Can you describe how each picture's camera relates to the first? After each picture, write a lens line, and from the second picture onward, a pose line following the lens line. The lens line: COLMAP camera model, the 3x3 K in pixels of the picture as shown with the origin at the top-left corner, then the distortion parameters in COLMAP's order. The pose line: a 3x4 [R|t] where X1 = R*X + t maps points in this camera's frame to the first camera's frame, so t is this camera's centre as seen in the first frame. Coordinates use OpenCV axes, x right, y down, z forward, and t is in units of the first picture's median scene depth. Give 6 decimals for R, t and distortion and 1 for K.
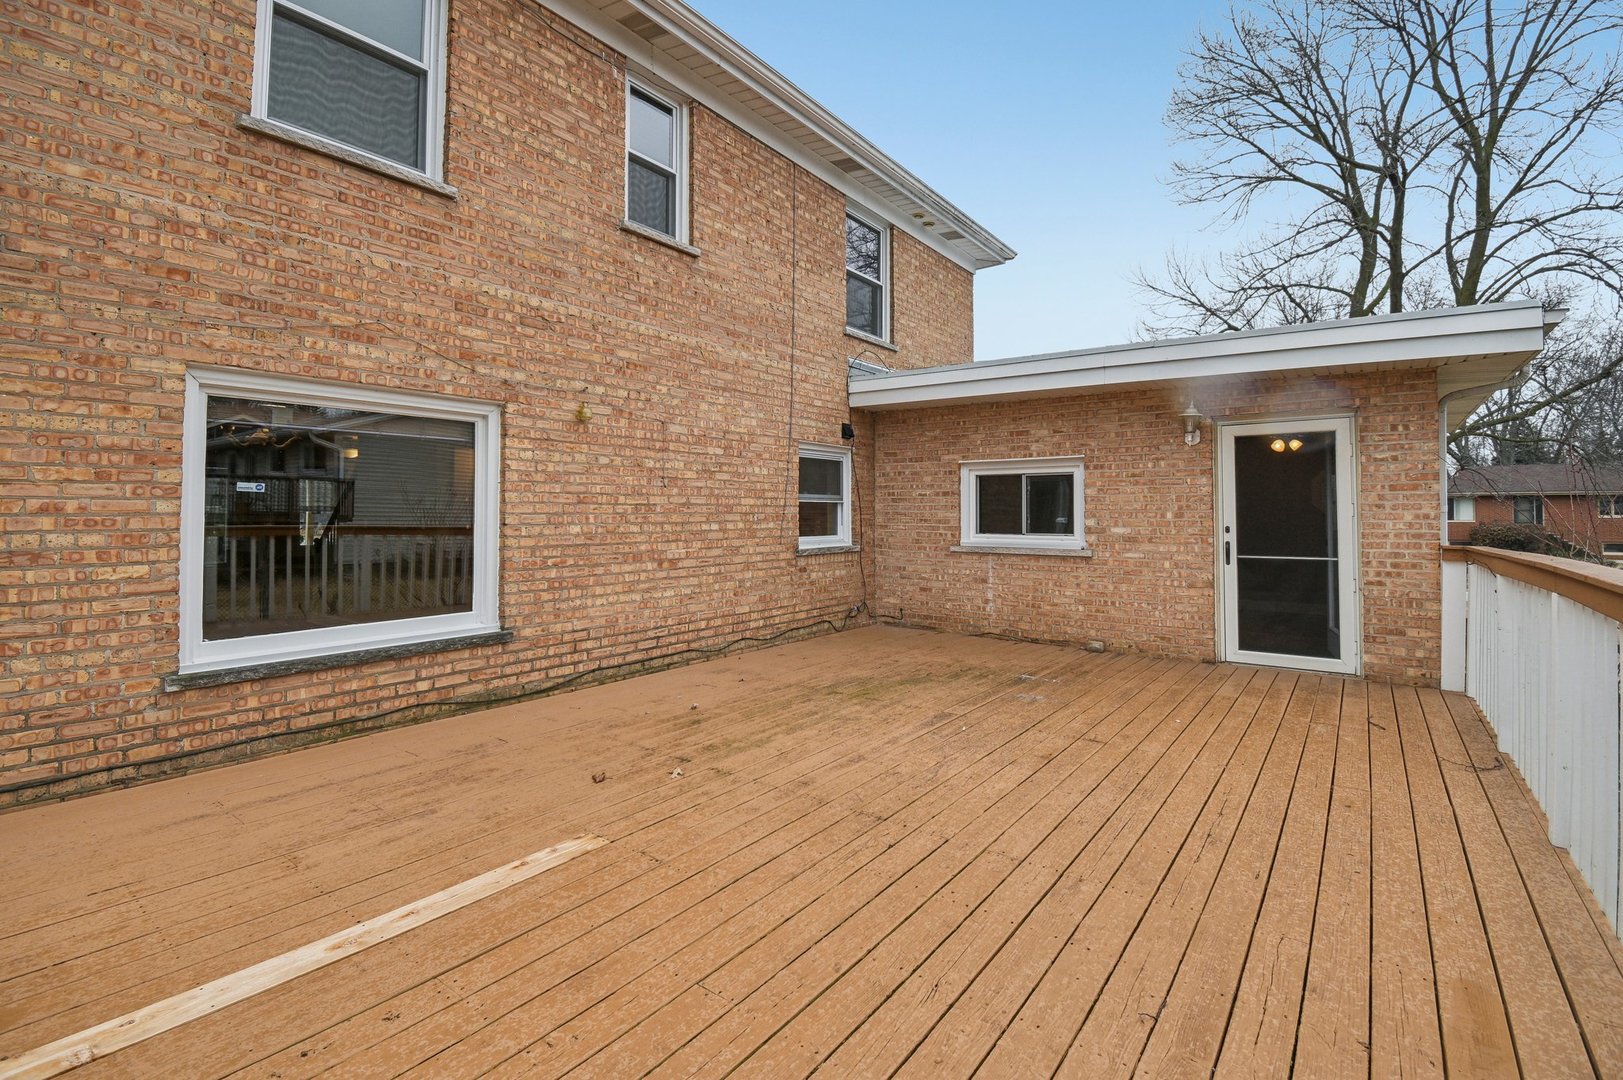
lens RADIAL K [[728.4, 0, 804.0], [0, 728.4, 530.8], [0, 0, 1]] dist [0.013368, -0.019044]
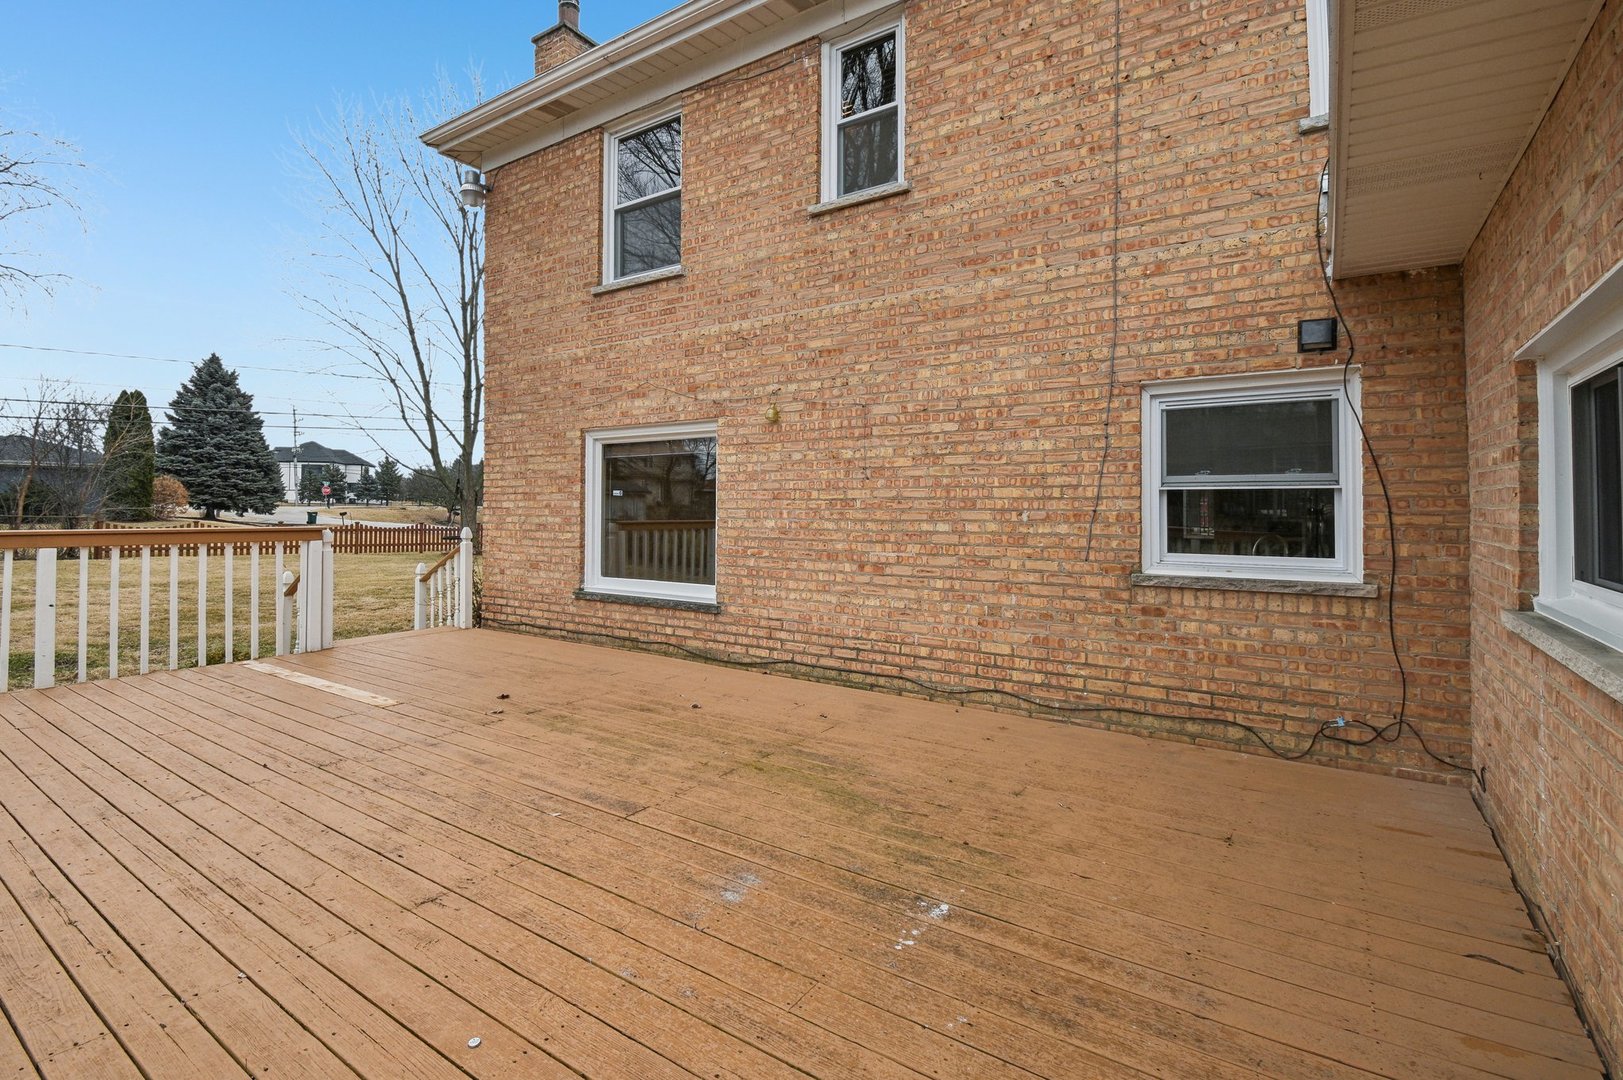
lens RADIAL K [[758.0, 0, 813.6], [0, 758.0, 518.0], [0, 0, 1]] dist [0.017442, -0.022436]
pose [[0.059803, 0.012239, -0.998135, 0.753119], [-0.029387, 0.999513, 0.010496, -0.022370], [0.997778, 0.028704, 0.060133, 0.937052]]
